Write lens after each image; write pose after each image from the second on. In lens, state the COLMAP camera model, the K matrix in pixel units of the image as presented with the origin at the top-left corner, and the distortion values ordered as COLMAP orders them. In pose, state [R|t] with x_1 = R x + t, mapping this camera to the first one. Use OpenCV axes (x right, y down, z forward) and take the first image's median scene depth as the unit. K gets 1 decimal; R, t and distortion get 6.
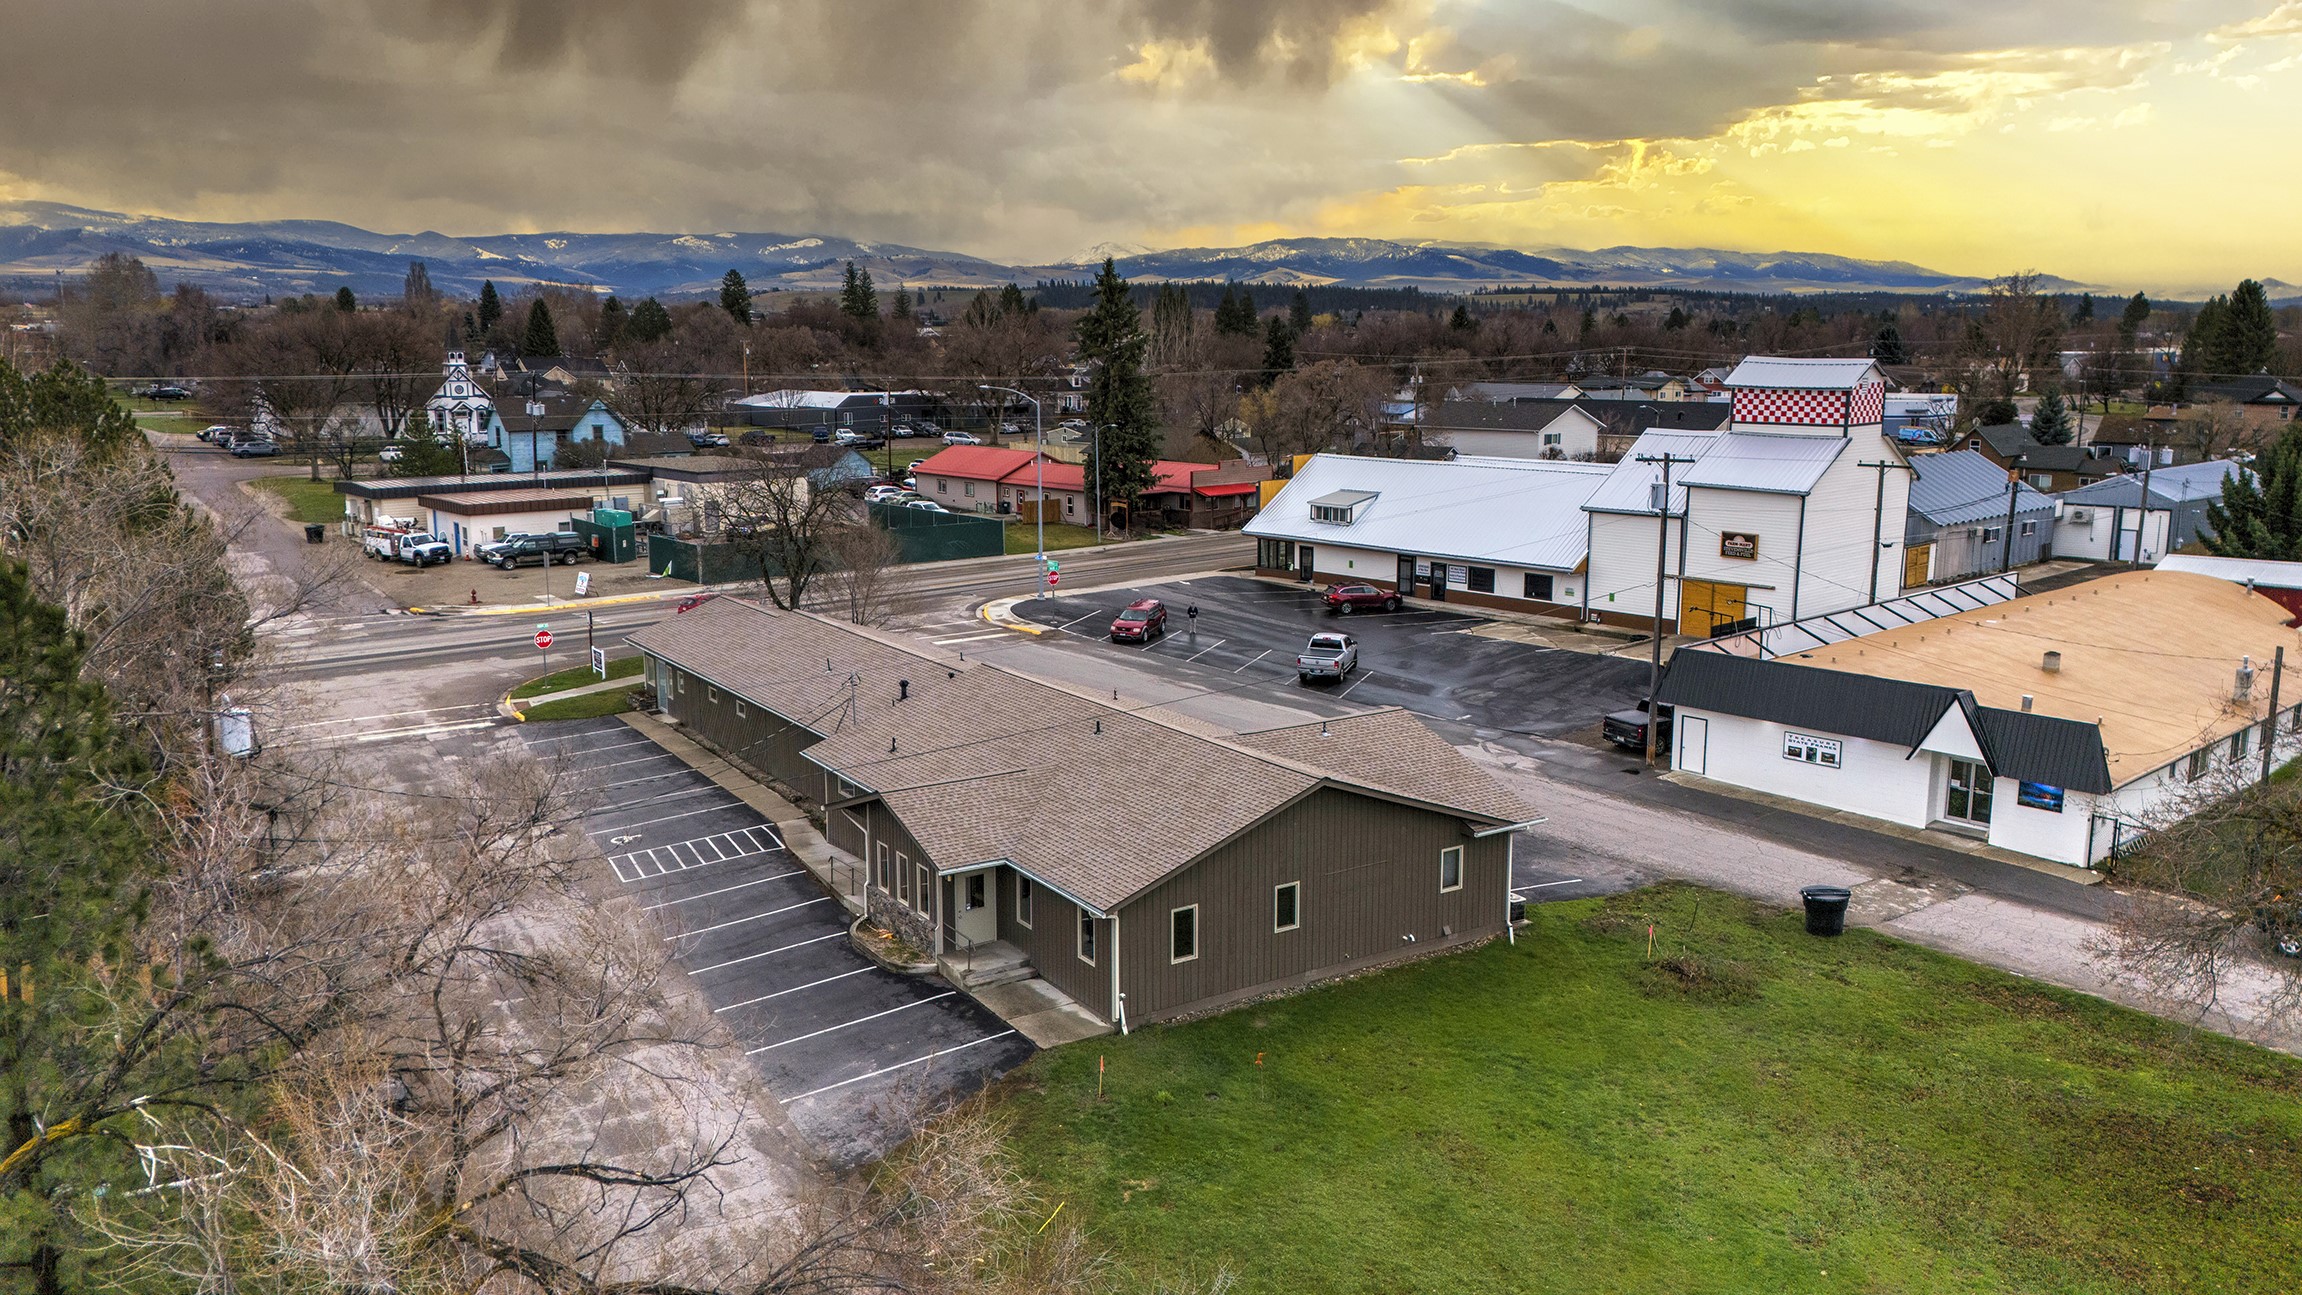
lens RADIAL K [[1675.2, 0, 1146.0], [0, 1675.2, 652.7], [0, 0, 1]] dist [0.085262, -0.079505]
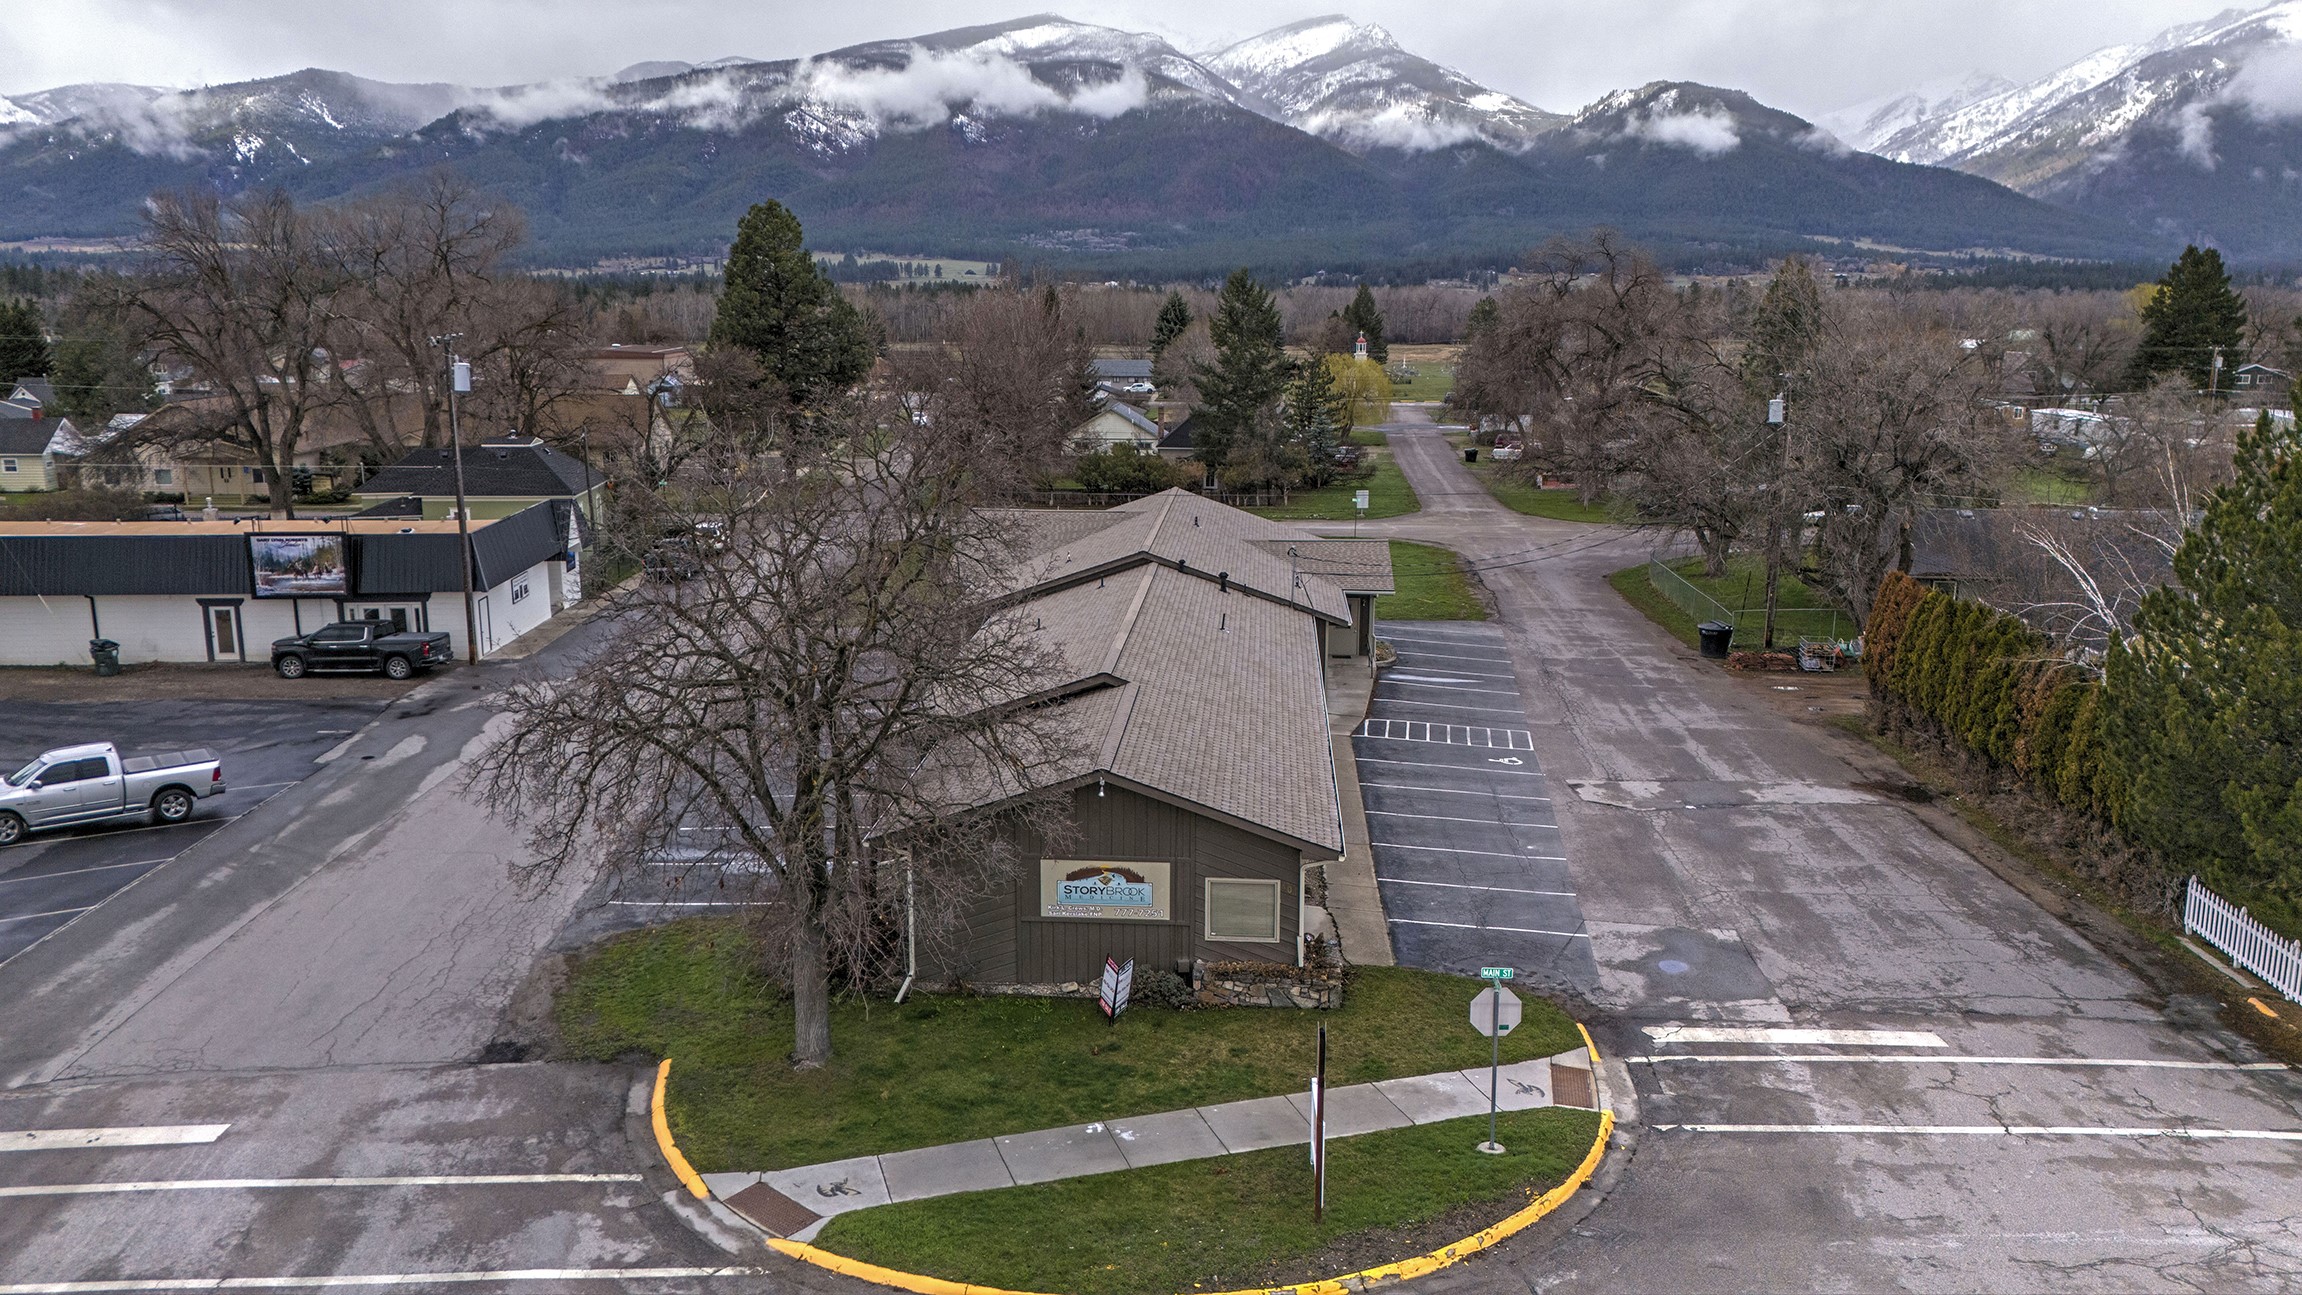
lens RADIAL K [[1675.2, 0, 1146.5], [0, 1675.2, 662.2], [0, 0, 1]] dist [0.085262, -0.079505]
pose [[-0.794554, -0.129366, 0.593253, -0.435932], [0.111944, 0.929082, 0.352526, -0.175262], [-0.596785, 0.346512, -0.723724, 1.119006]]
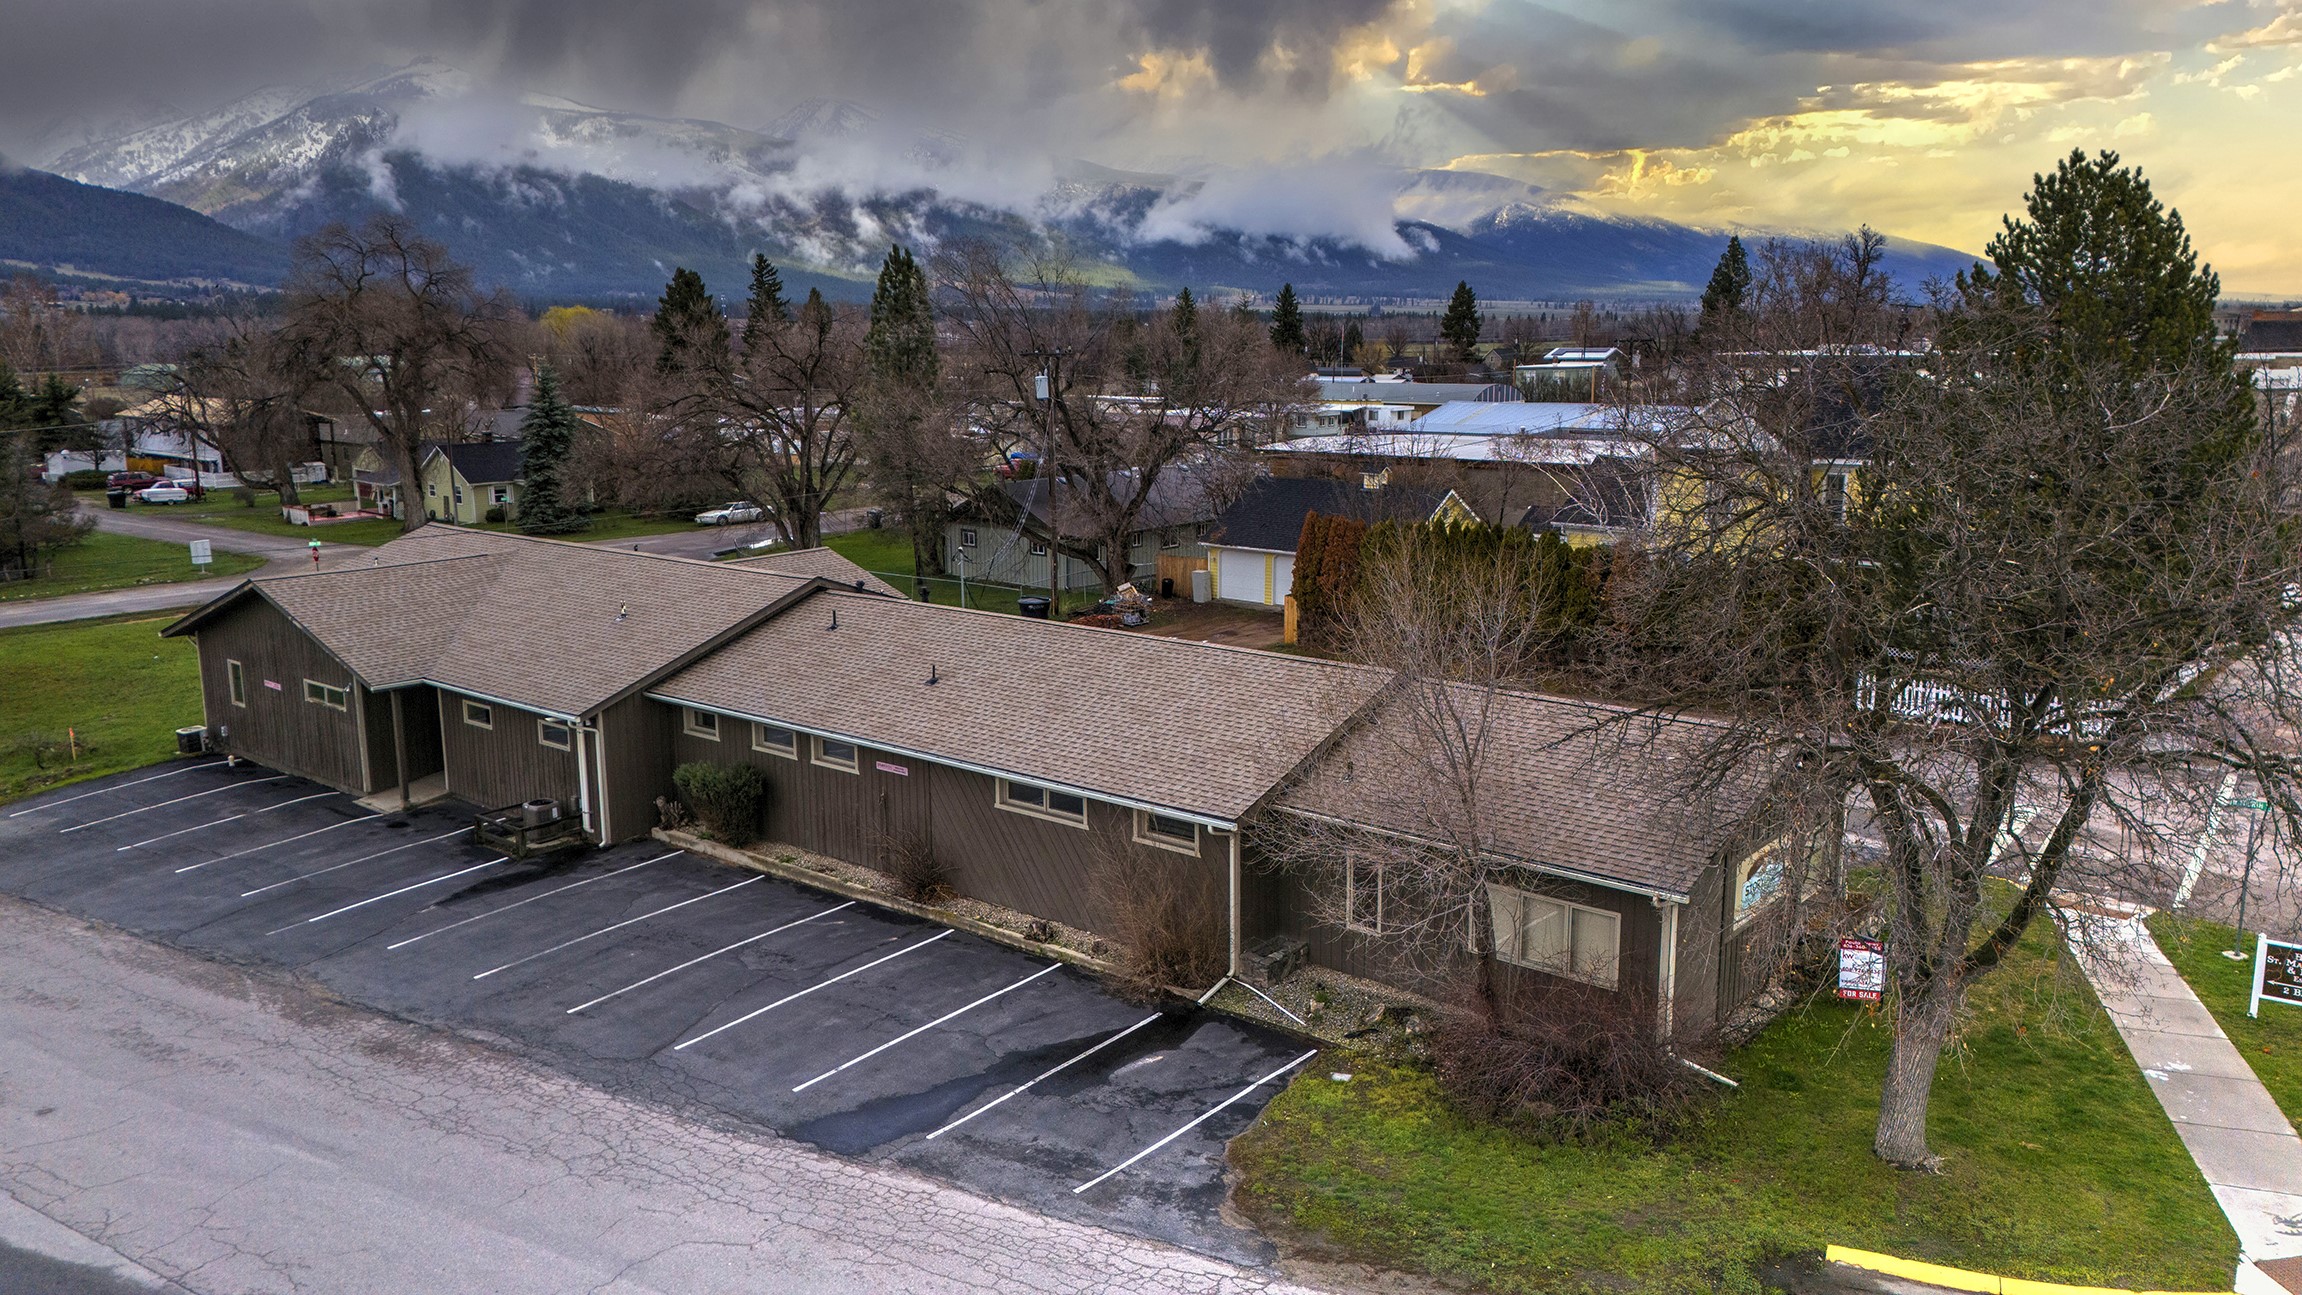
lens RADIAL K [[1675.2, 0, 1147.6], [0, 1675.2, 653.8], [0, 0, 1]] dist [0.085262, -0.079505]
pose [[-0.956379, 0.066973, -0.284348, -0.016954], [-0.043666, 0.929656, 0.365831, -0.152430], [0.288847, 0.362290, -0.886179, 1.111620]]
